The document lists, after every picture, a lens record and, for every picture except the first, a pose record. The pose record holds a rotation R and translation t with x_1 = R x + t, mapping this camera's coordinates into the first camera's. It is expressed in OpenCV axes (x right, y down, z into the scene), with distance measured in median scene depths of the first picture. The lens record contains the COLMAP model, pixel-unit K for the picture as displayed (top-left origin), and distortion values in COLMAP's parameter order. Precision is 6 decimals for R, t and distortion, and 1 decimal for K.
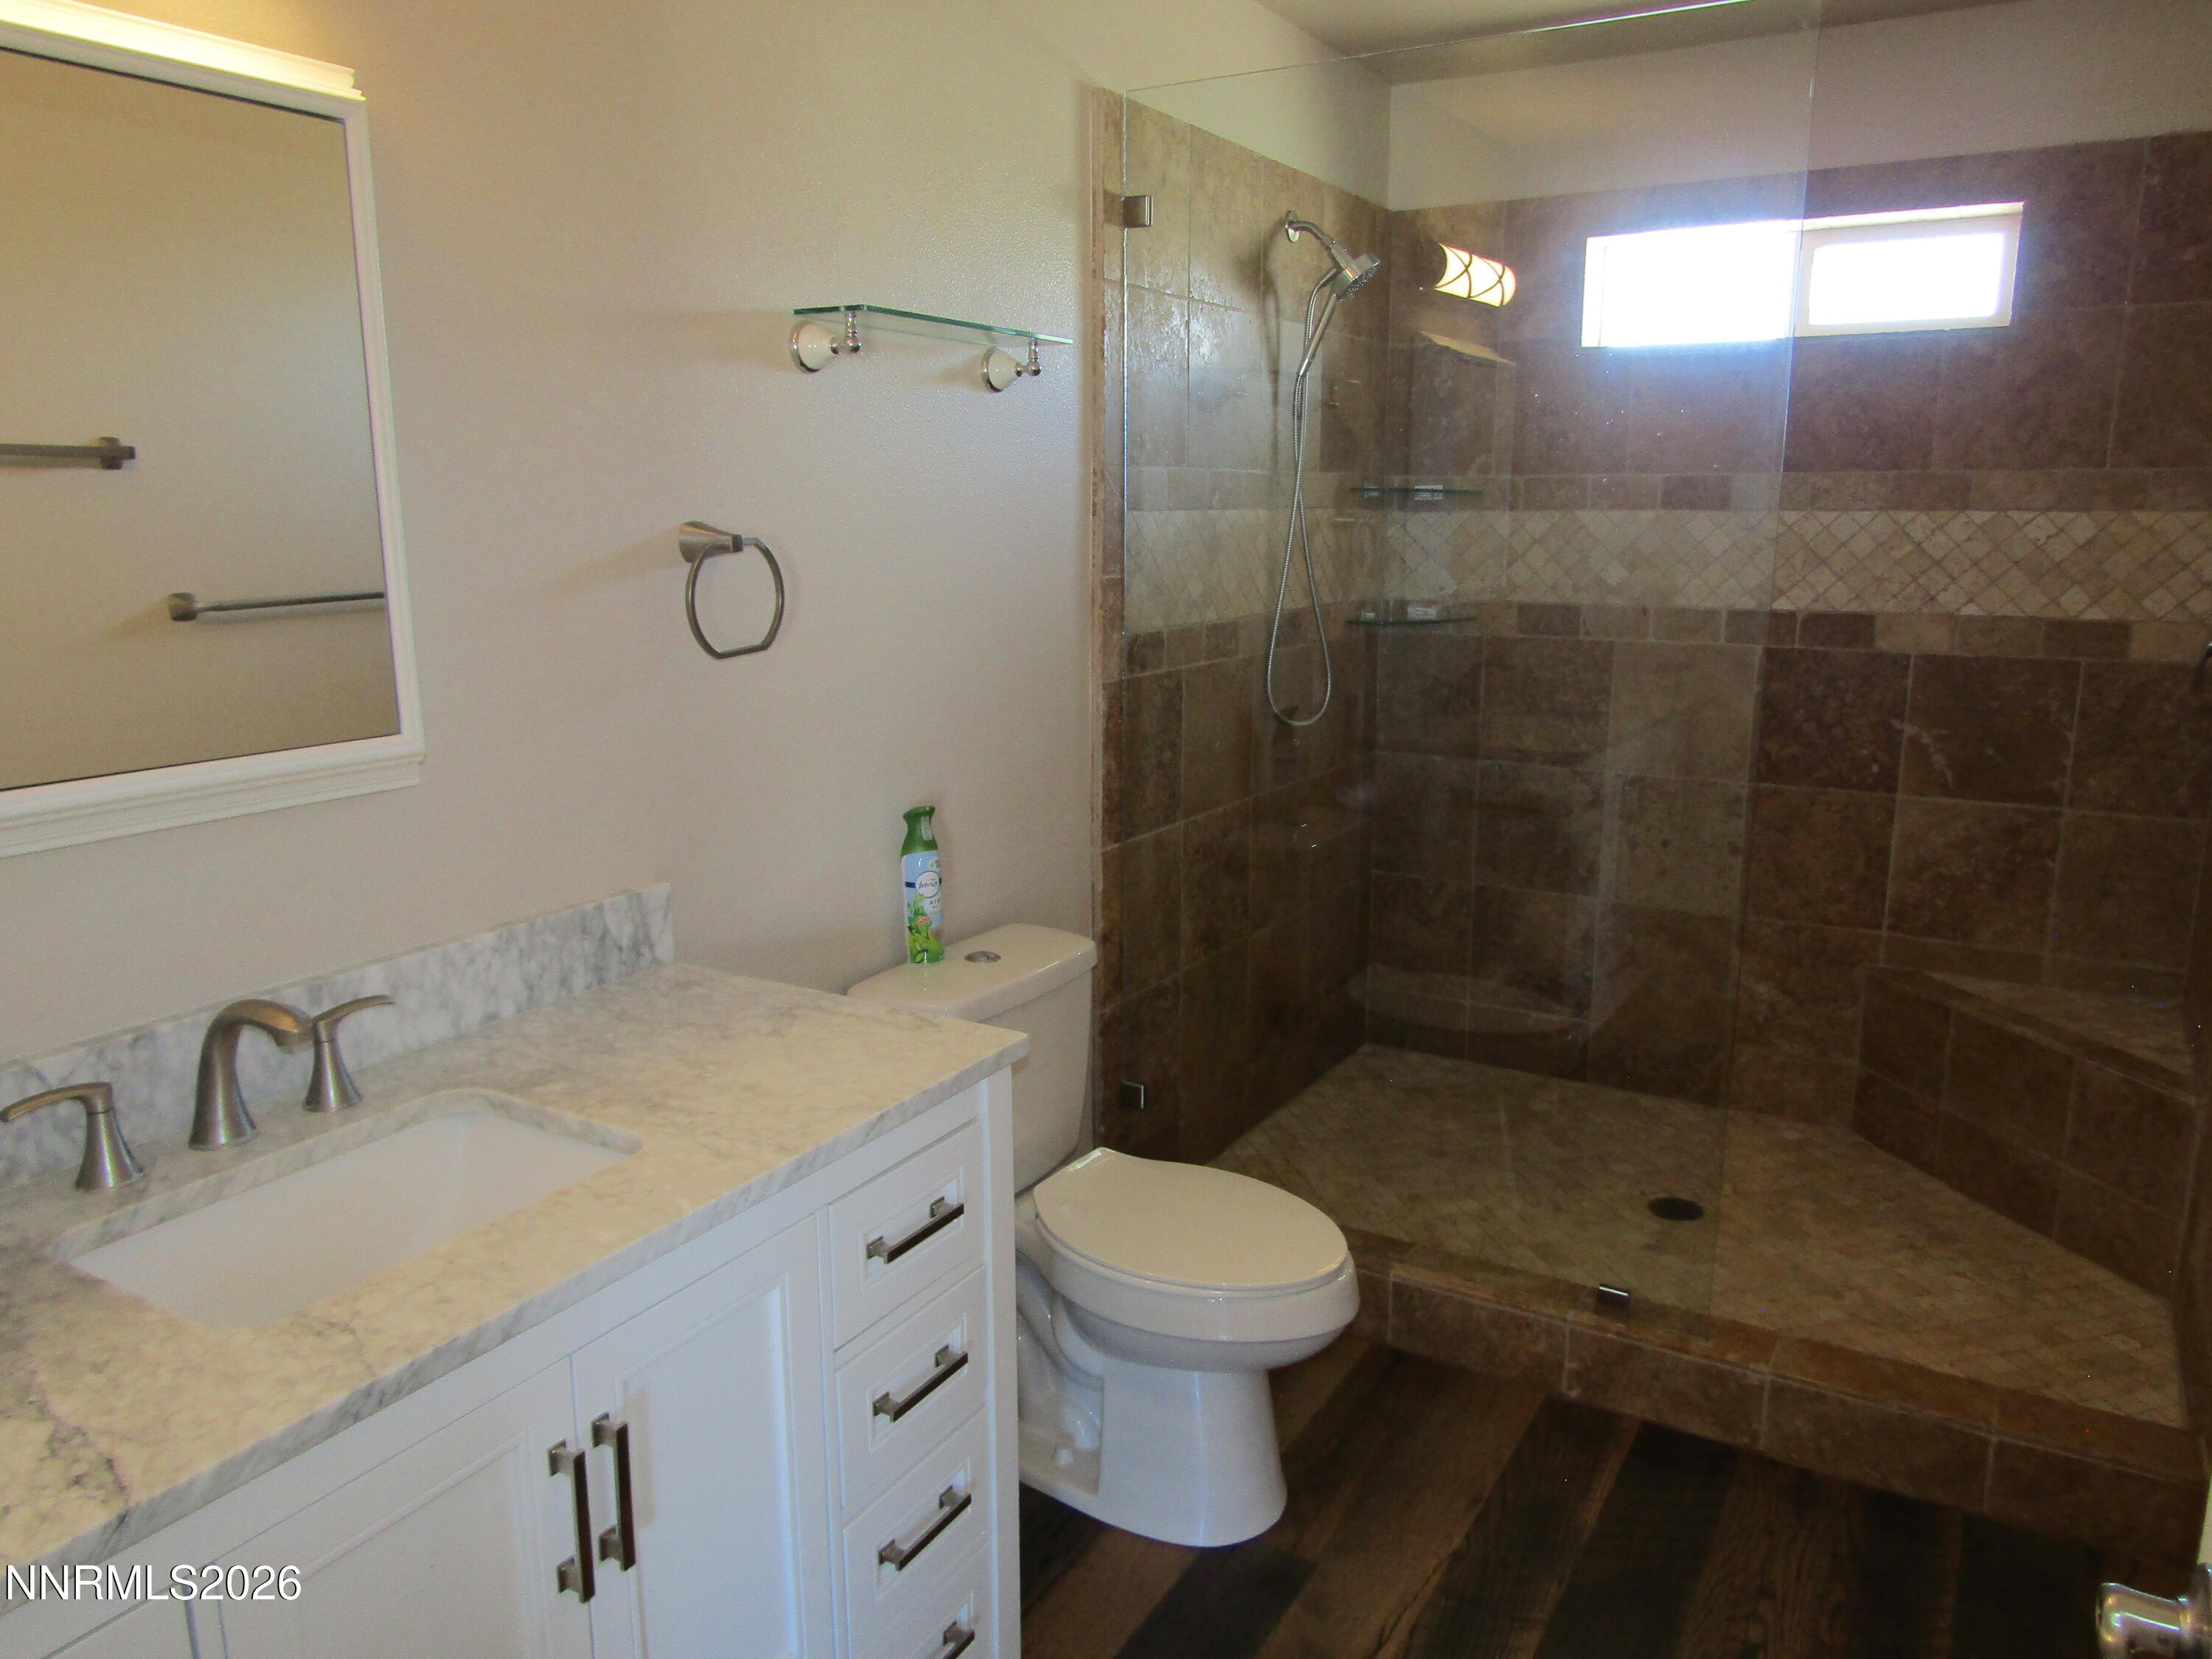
lens RADIAL K [[1570.1, 0, 1107.6], [0, 1570.1, 826.8], [0, 0, 1]] dist [-0.013404, 0.004328]
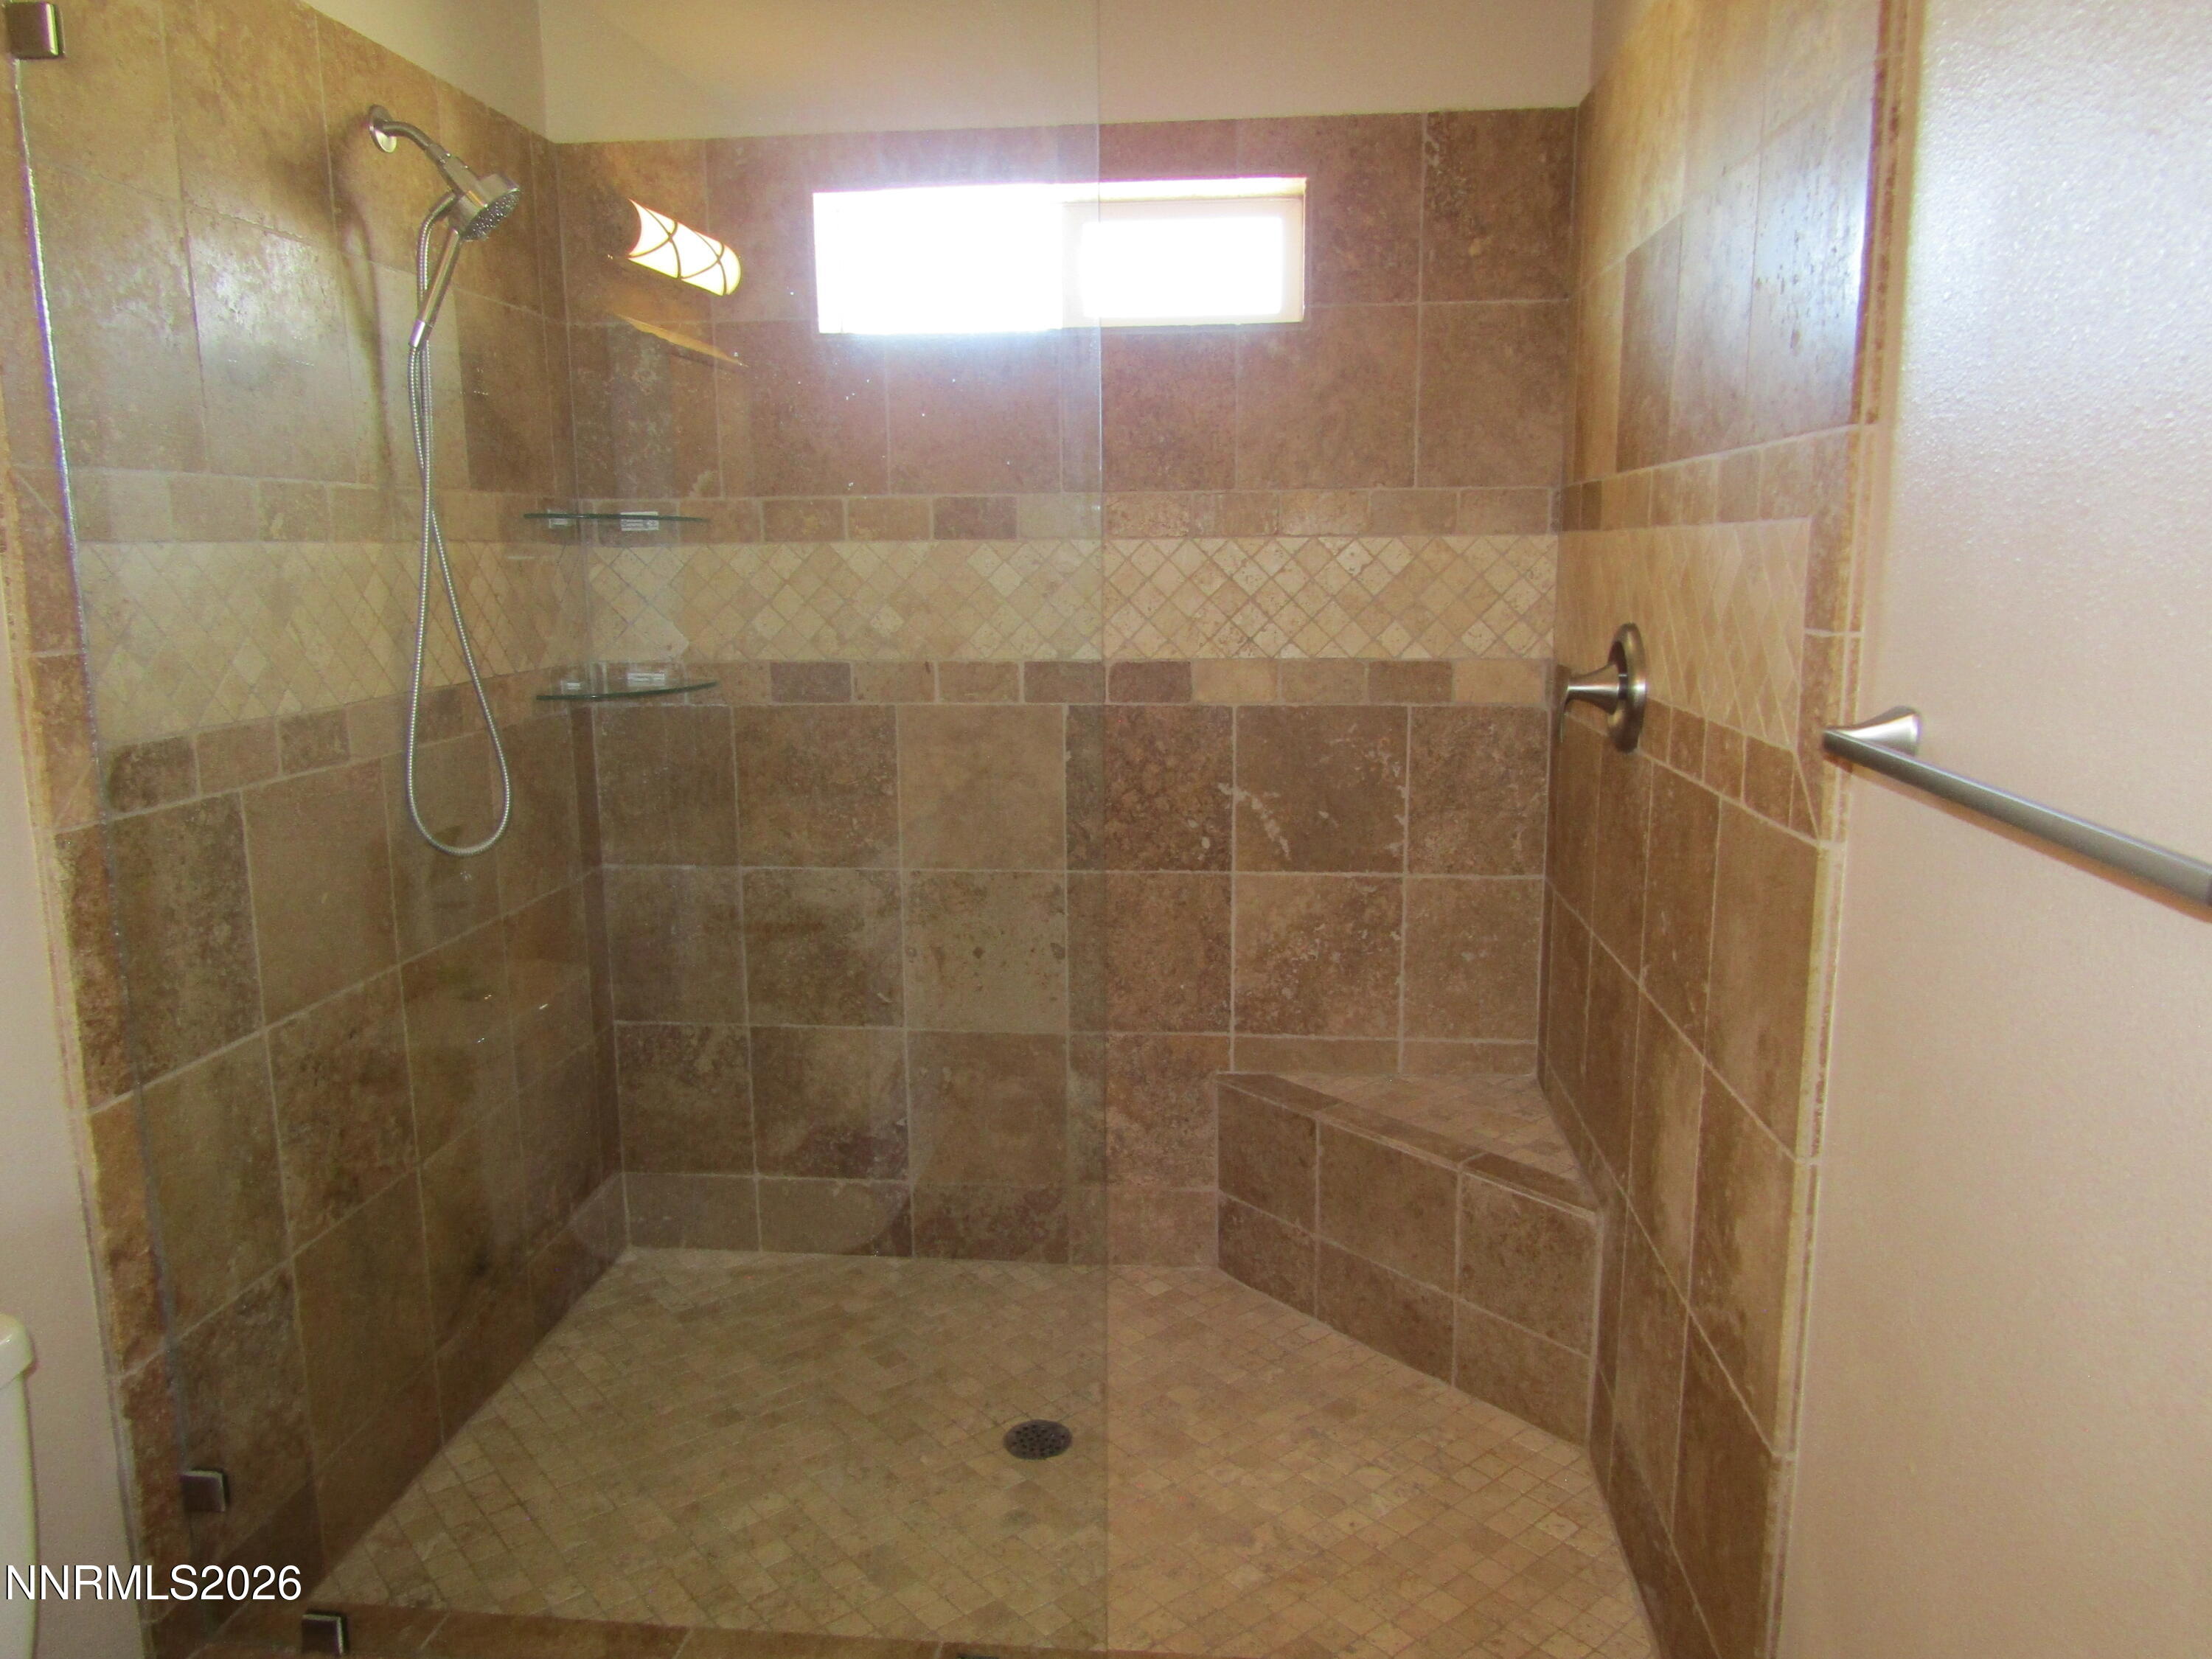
lens RADIAL K [[1570.1, 0, 1107.6], [0, 1570.1, 826.8], [0, 0, 1]] dist [-0.013404, 0.004328]
pose [[0.904586, -0.081584, 0.418411, 0.093899], [0.093367, 0.995602, -0.007727, -0.046346], [-0.415940, 0.046055, 0.908225, 0.265736]]
